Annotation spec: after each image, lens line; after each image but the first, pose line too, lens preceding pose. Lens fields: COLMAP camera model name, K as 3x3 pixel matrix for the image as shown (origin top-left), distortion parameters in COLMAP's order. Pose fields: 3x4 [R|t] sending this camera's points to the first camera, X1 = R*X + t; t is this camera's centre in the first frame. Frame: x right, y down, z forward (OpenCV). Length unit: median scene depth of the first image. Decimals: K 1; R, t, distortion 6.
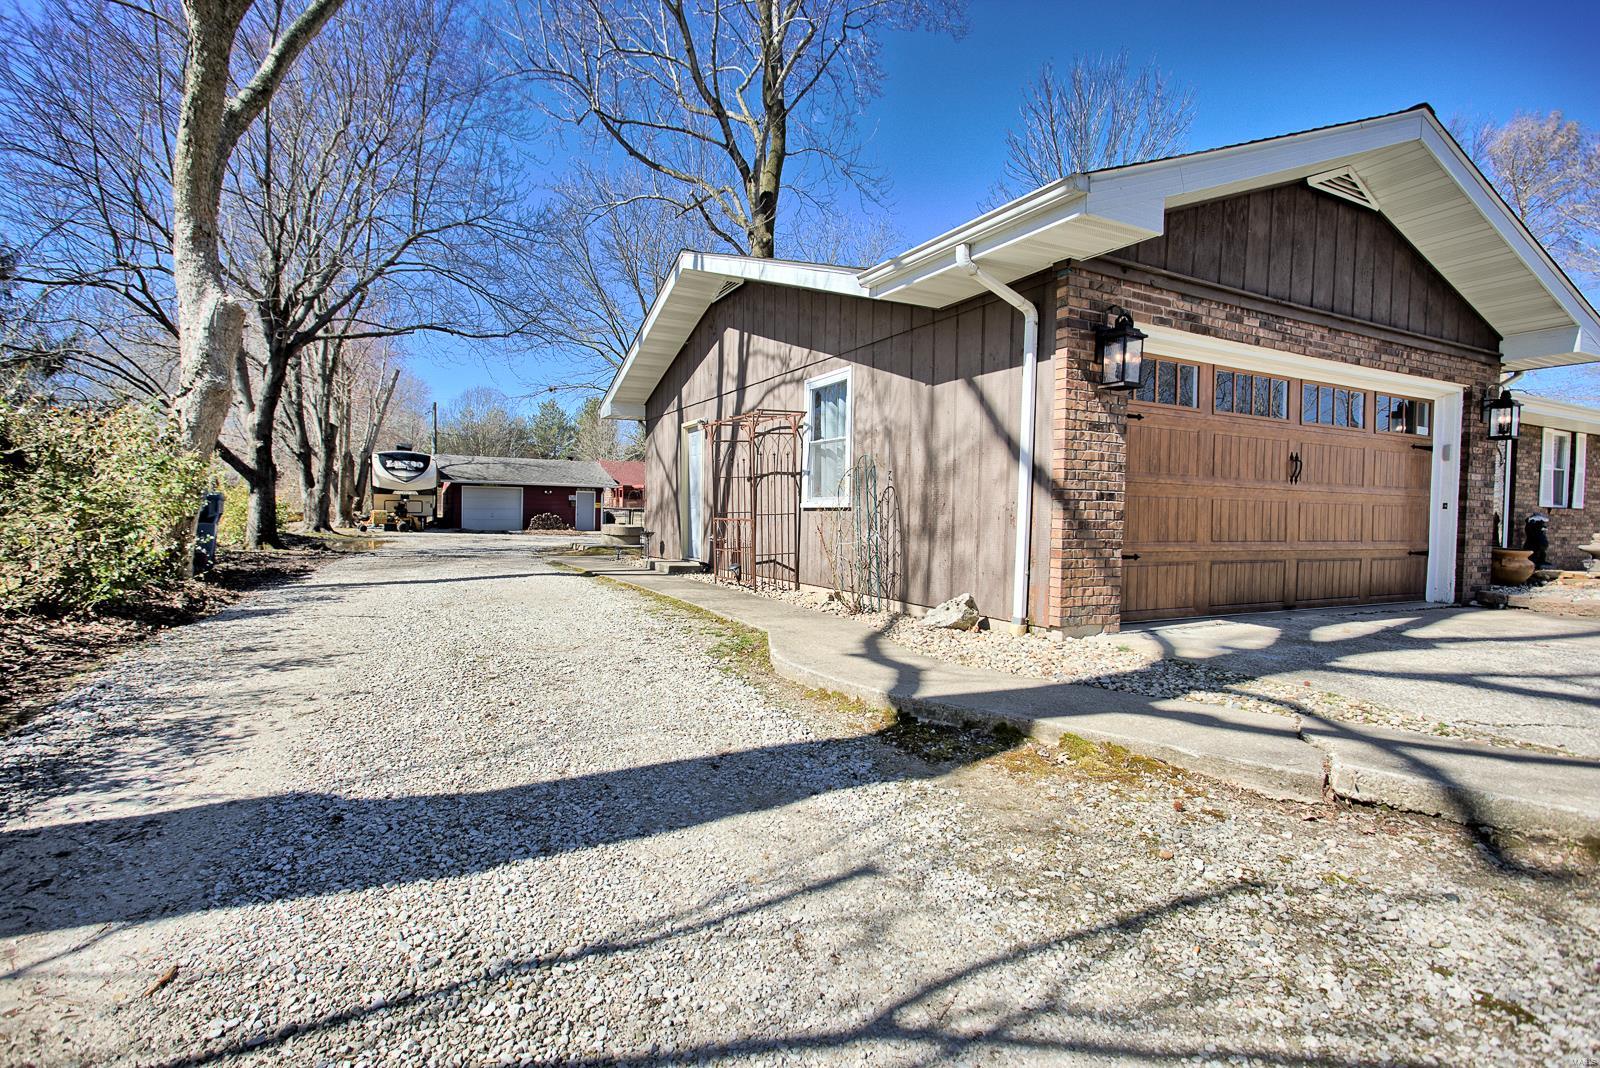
lens RADIAL K [[761.4, 0, 790.5], [0, 761.4, 537.1], [0, 0, 1]] dist [-0.001968, 0.000119]
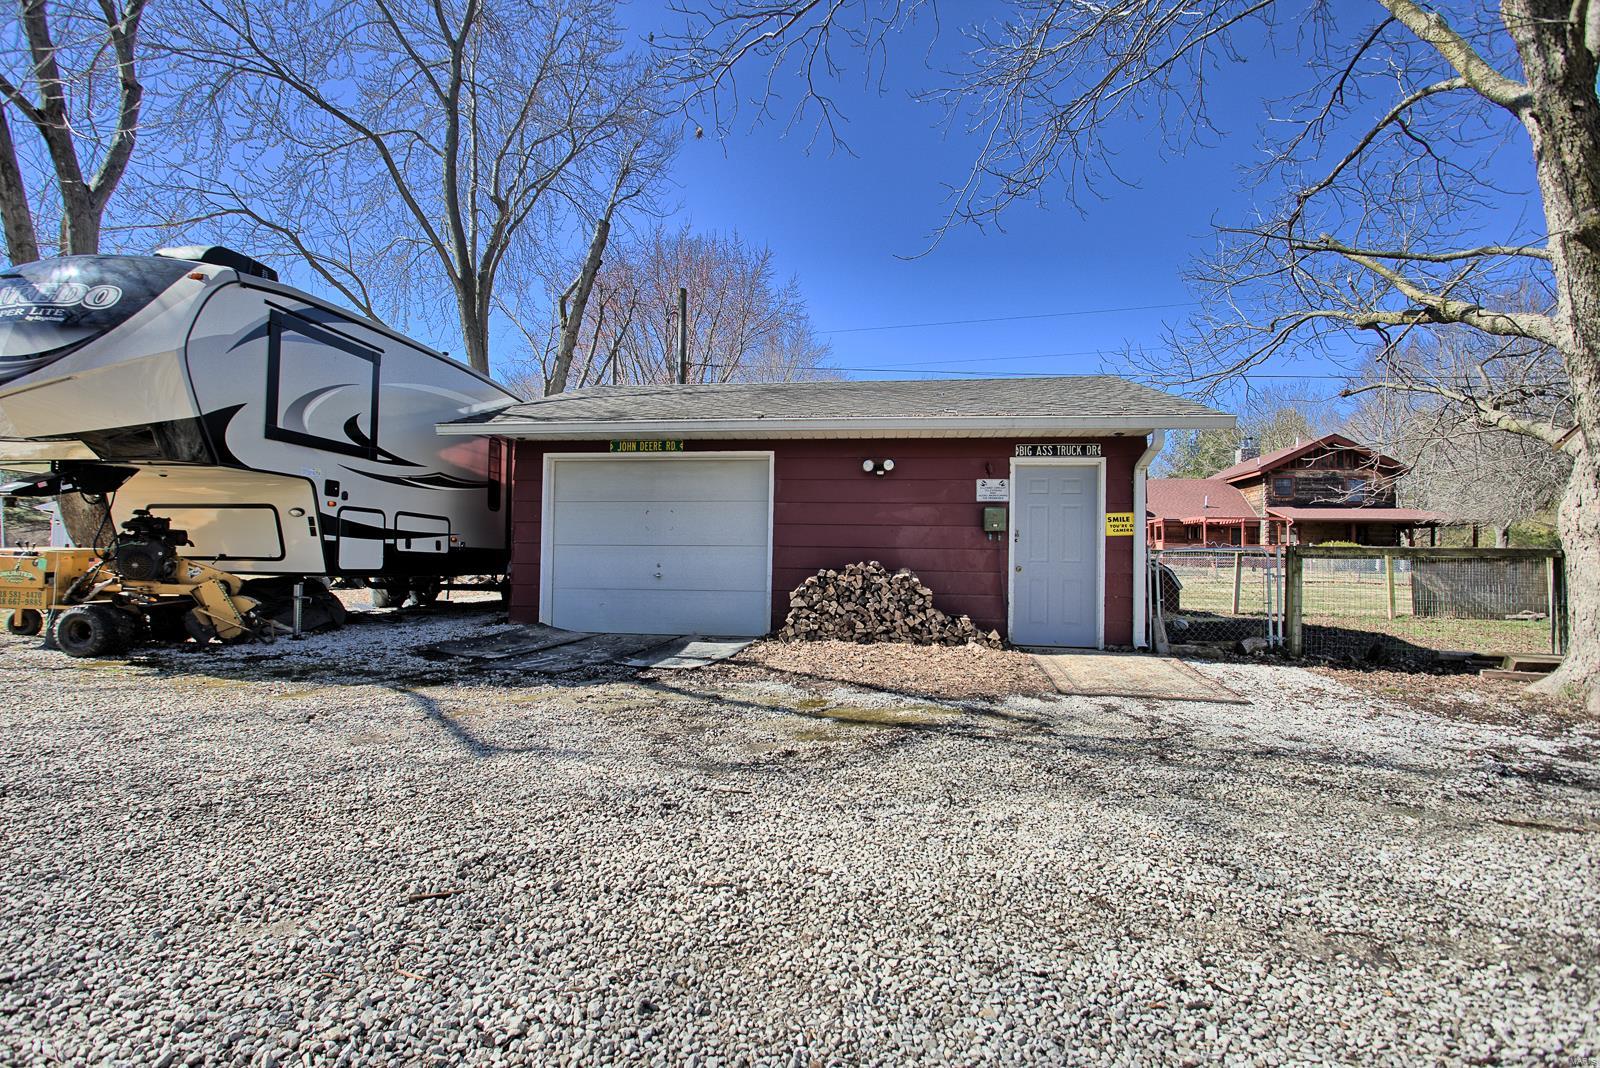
lens RADIAL K [[761.4, 0, 790.5], [0, 761.4, 537.1], [0, 0, 1]] dist [-0.001968, 0.000119]
pose [[0.795599, -0.026924, -0.605225, -0.210638], [-0.018769, 0.997437, -0.069046, -0.023625], [0.605532, 0.066292, 0.793055, 0.828162]]
